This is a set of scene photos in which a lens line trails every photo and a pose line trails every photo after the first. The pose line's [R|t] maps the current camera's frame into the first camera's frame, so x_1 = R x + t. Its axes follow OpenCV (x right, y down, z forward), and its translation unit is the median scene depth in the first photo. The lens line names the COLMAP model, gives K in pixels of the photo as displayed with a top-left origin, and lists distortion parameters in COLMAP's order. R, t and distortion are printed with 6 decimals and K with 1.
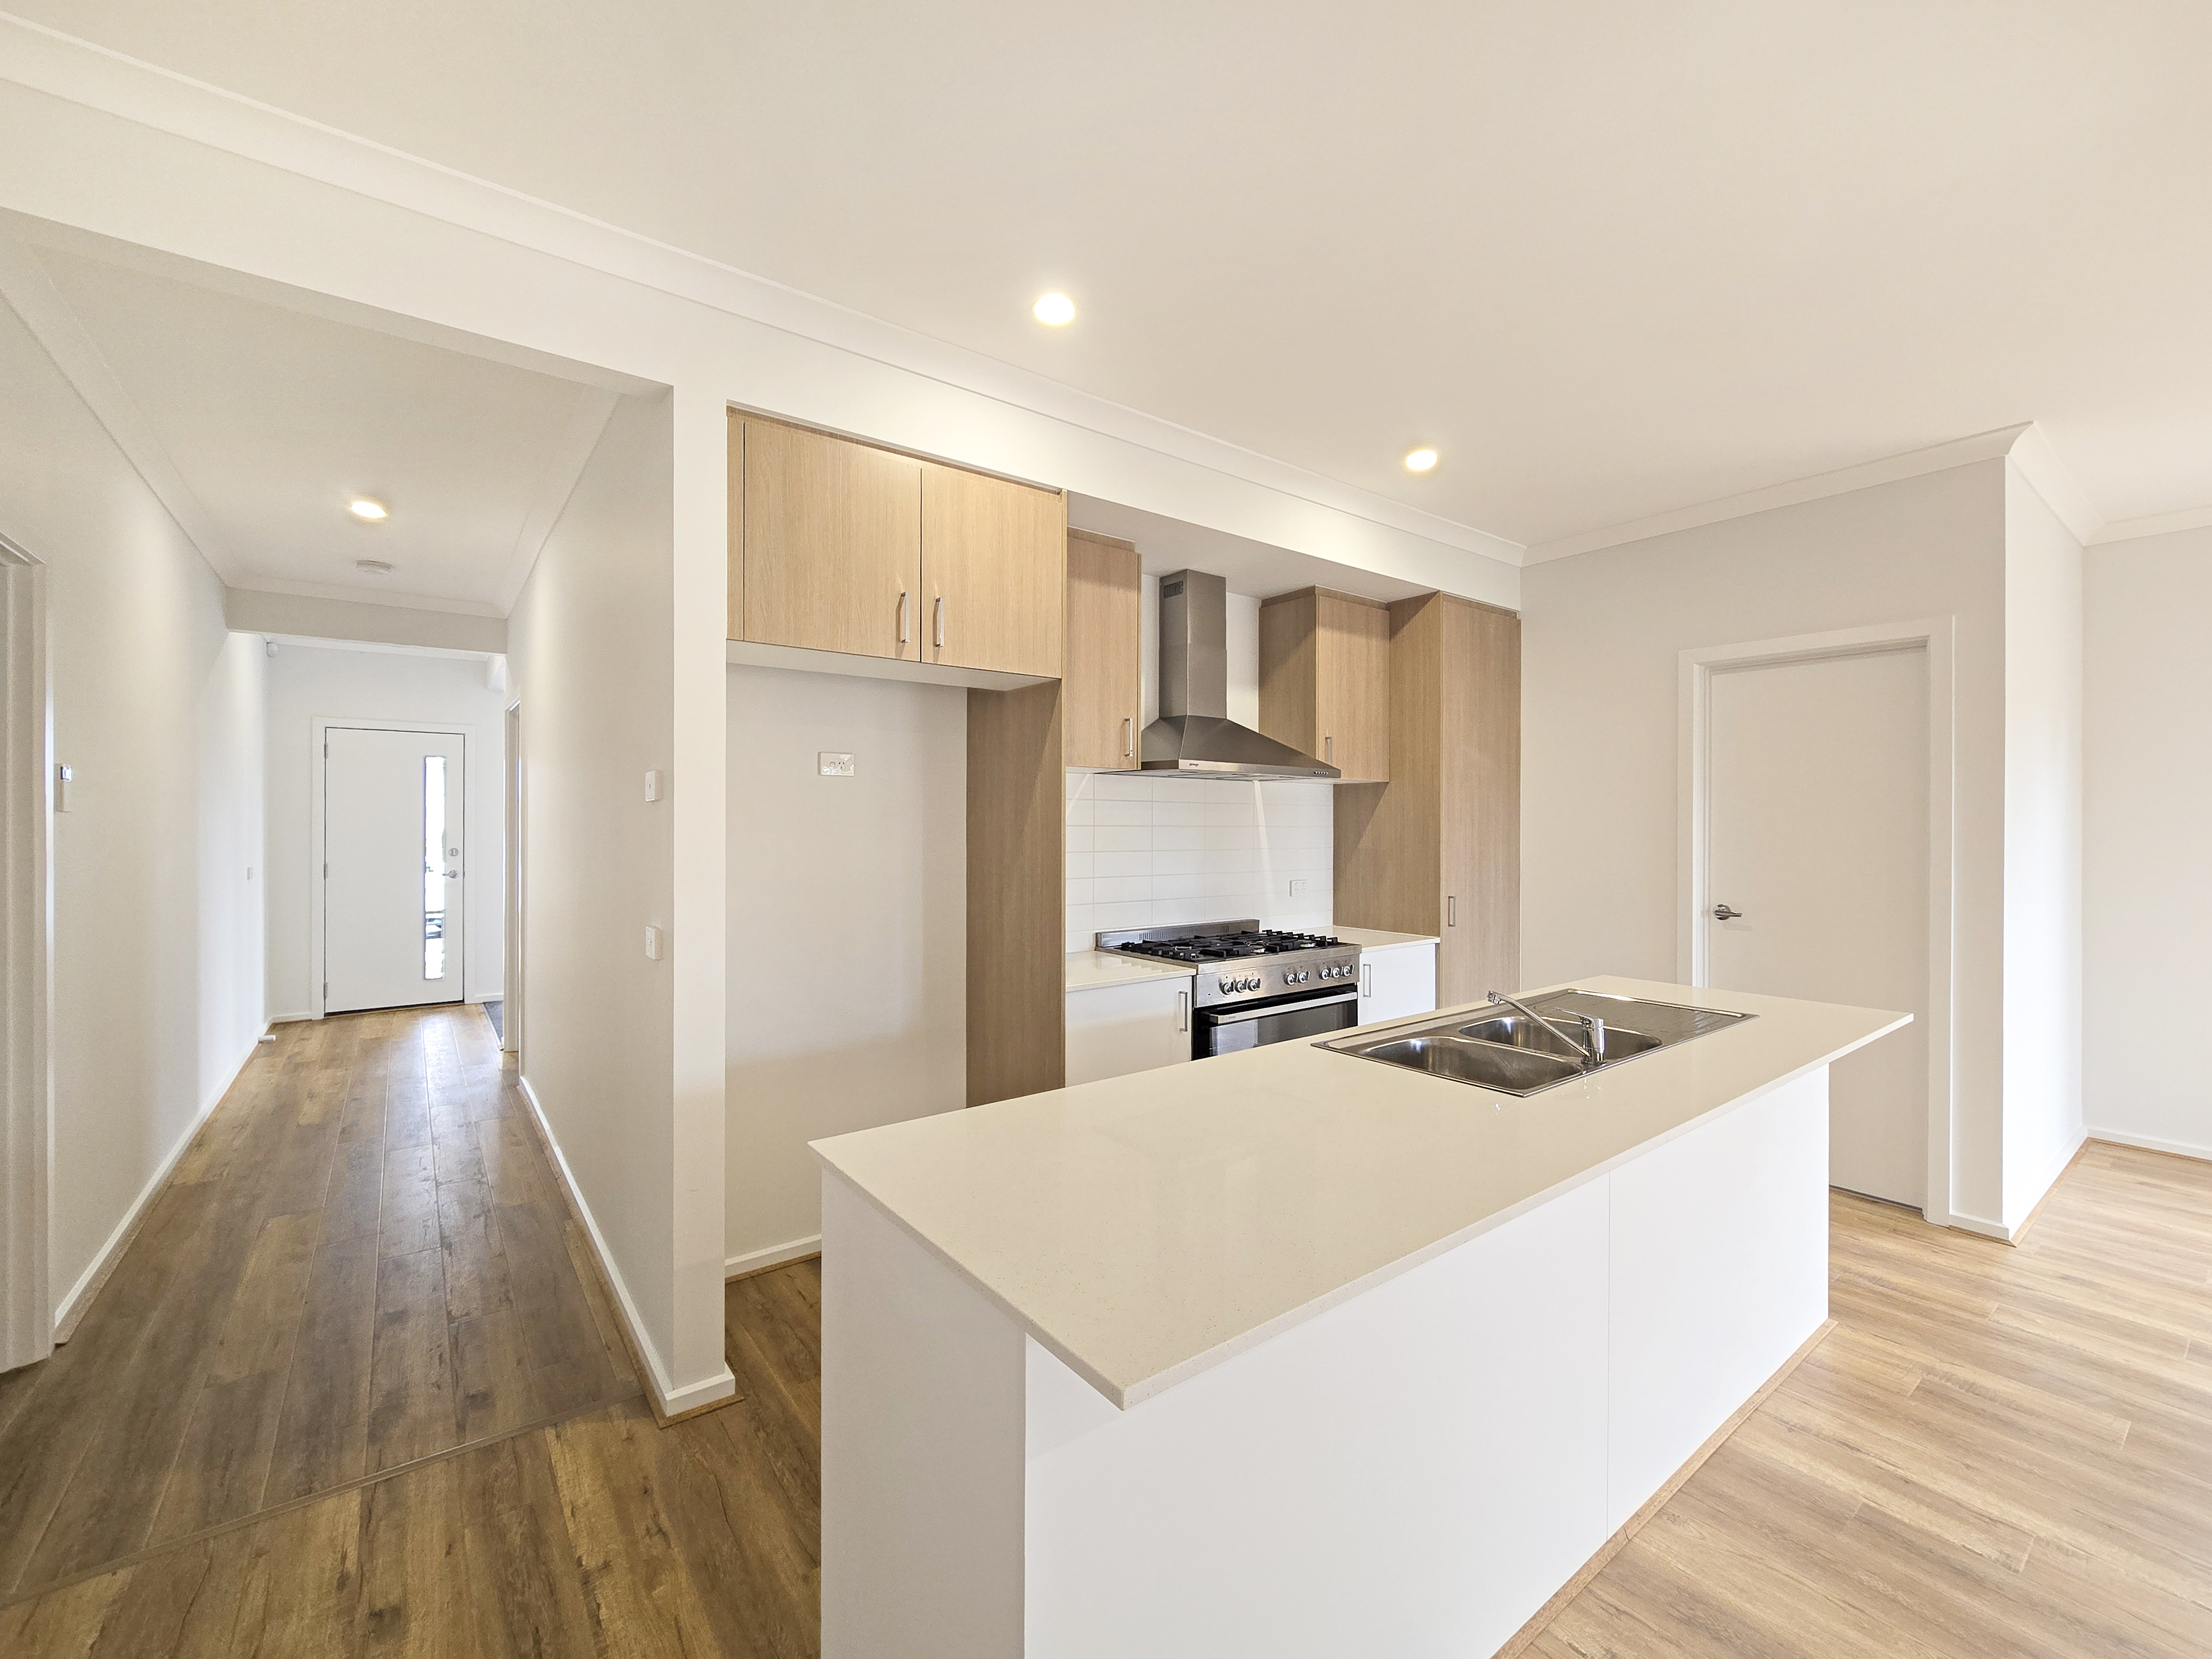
lens RADIAL K [[925.3, 0, 1112.0], [0, 925.3, 834.4], [0, 0, 1]] dist [0.011789, 0.001819]
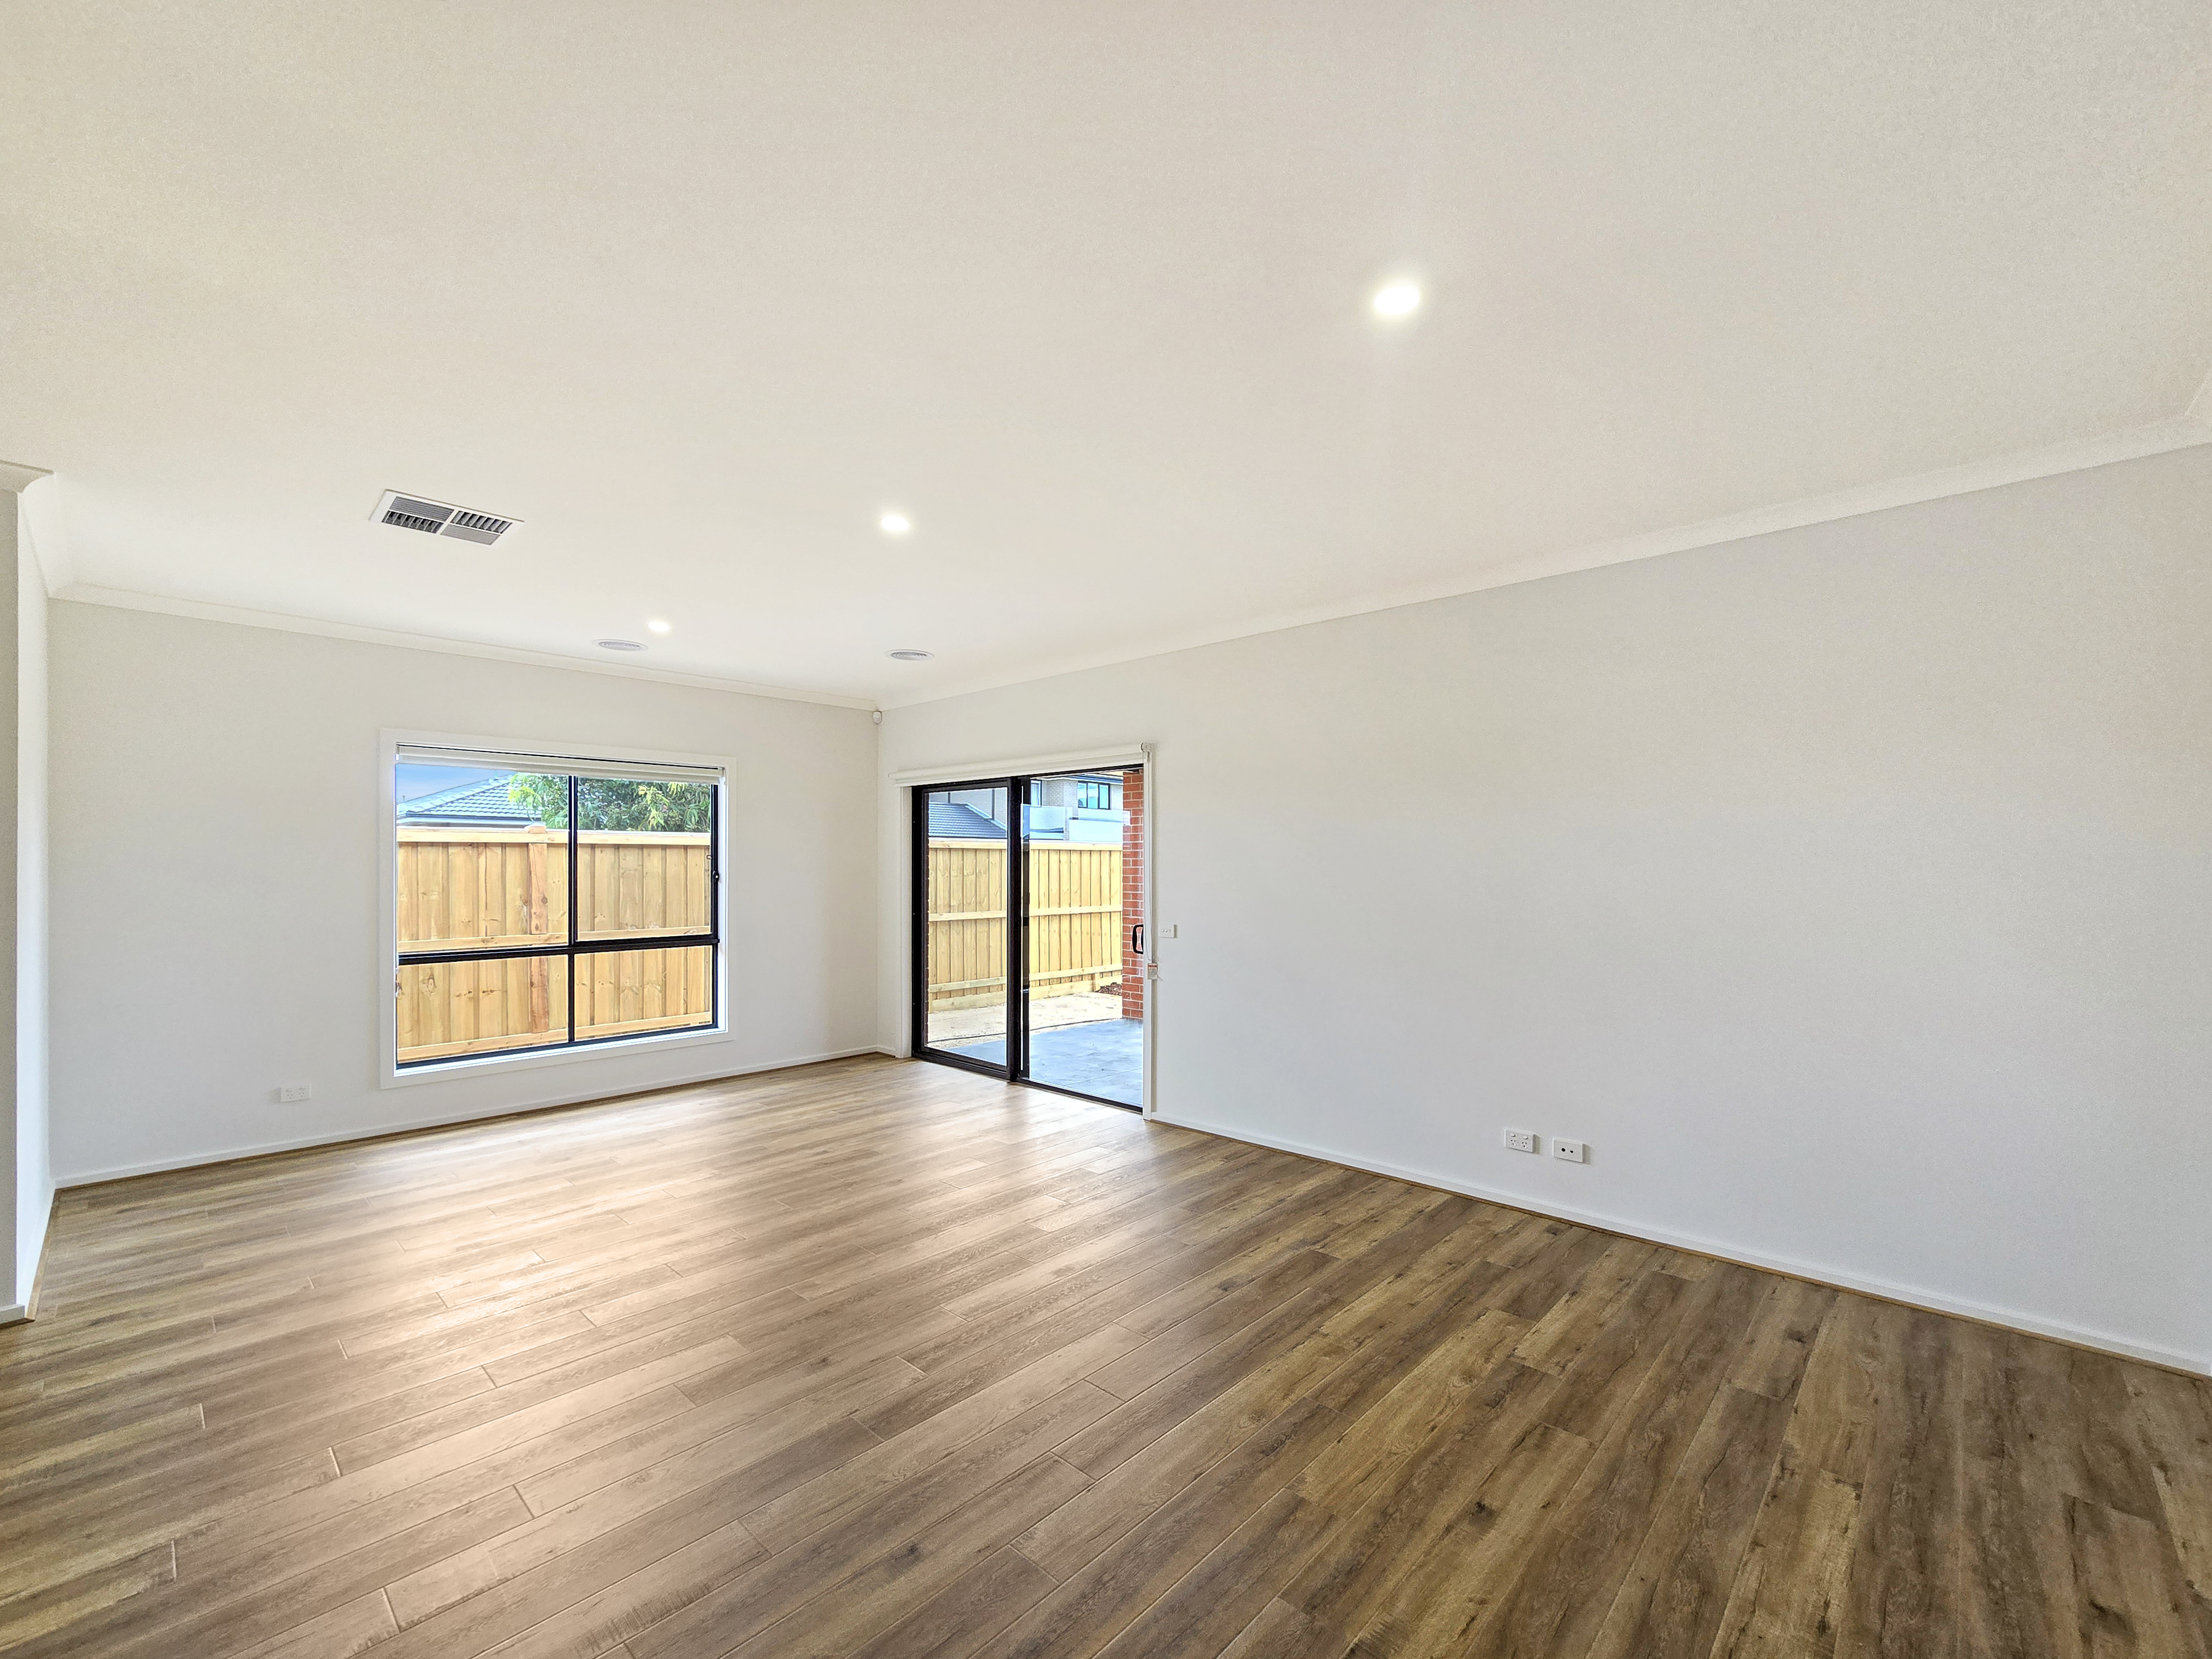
lens RADIAL K [[925.3, 0, 1112.5], [0, 925.3, 861.3], [0, 0, 1]] dist [0.011789, 0.001819]
pose [[-0.159374, 0.005604, 0.987202, -0.161434], [0.006390, 0.999969, -0.004645, -0.017896], [-0.987198, 0.005568, -0.159405, 0.058003]]
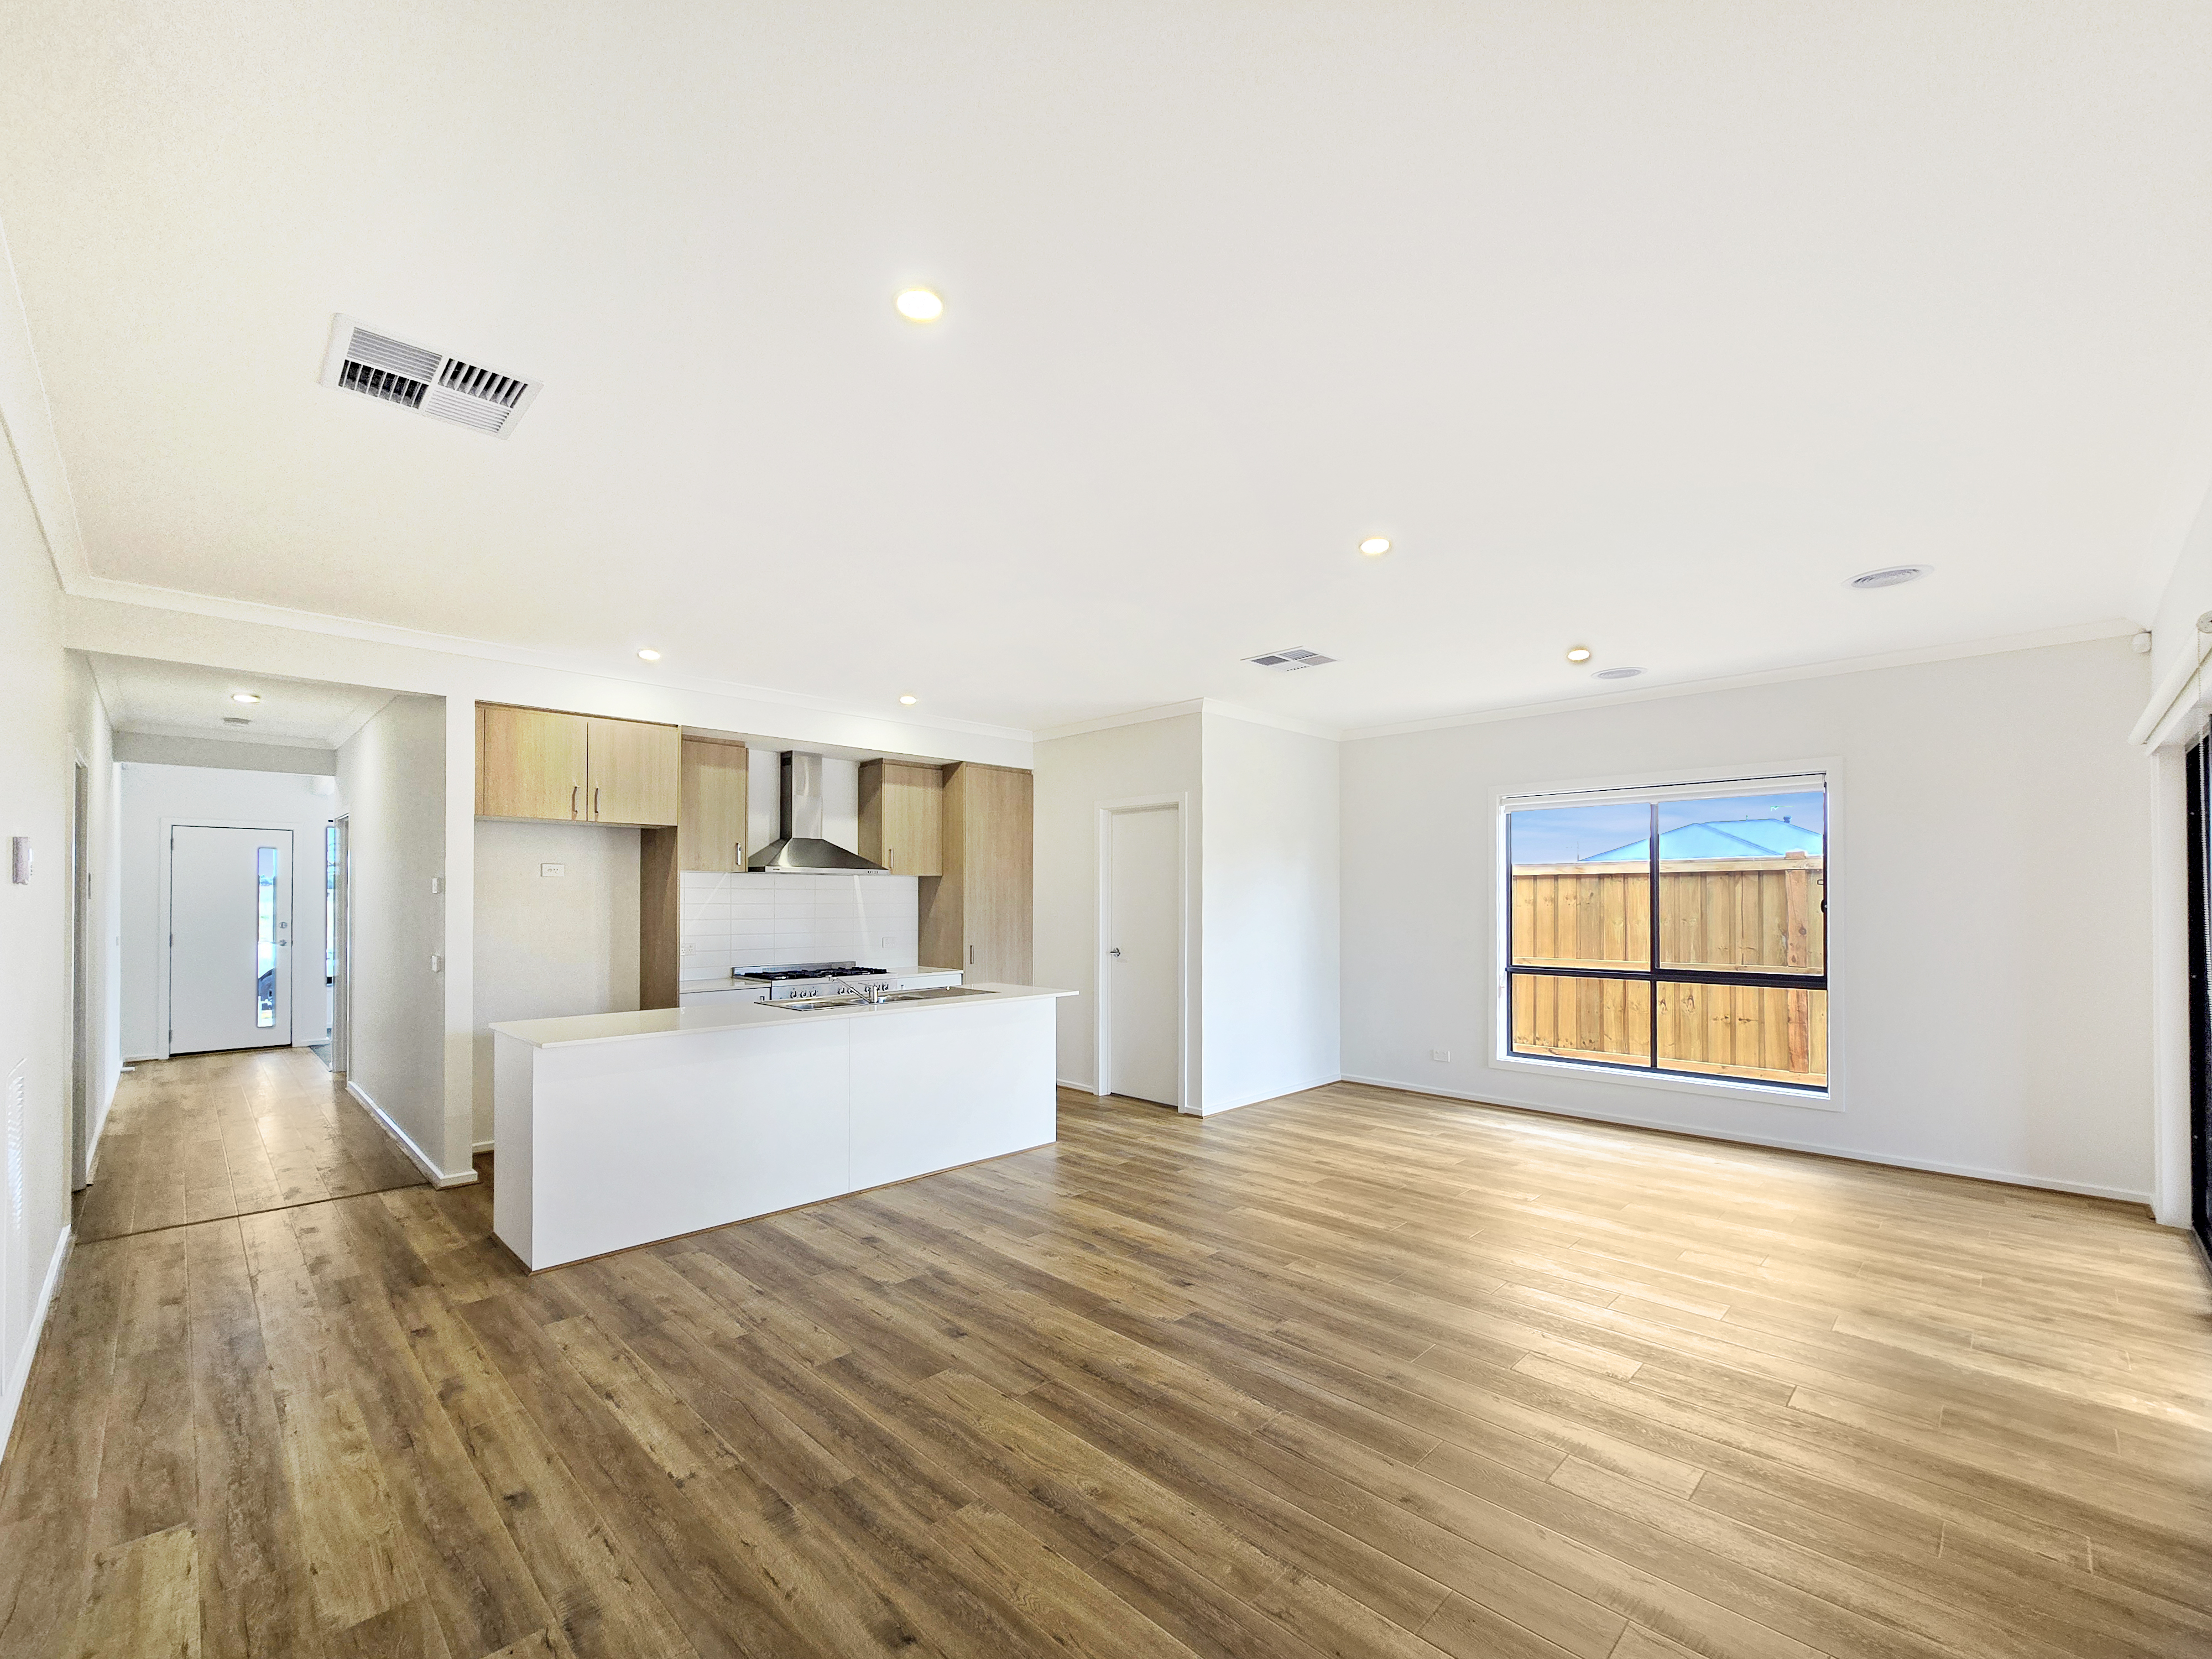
lens RADIAL K [[925.3, 0, 1098.1], [0, 925.3, 896.7], [0, 0, 1]] dist [0.011789, 0.001819]
pose [[0.991993, -0.002366, 0.126273, 0.520762], [0.003811, 0.999930, -0.011207, -0.000102], [-0.126238, 0.011599, 0.991932, -0.913347]]
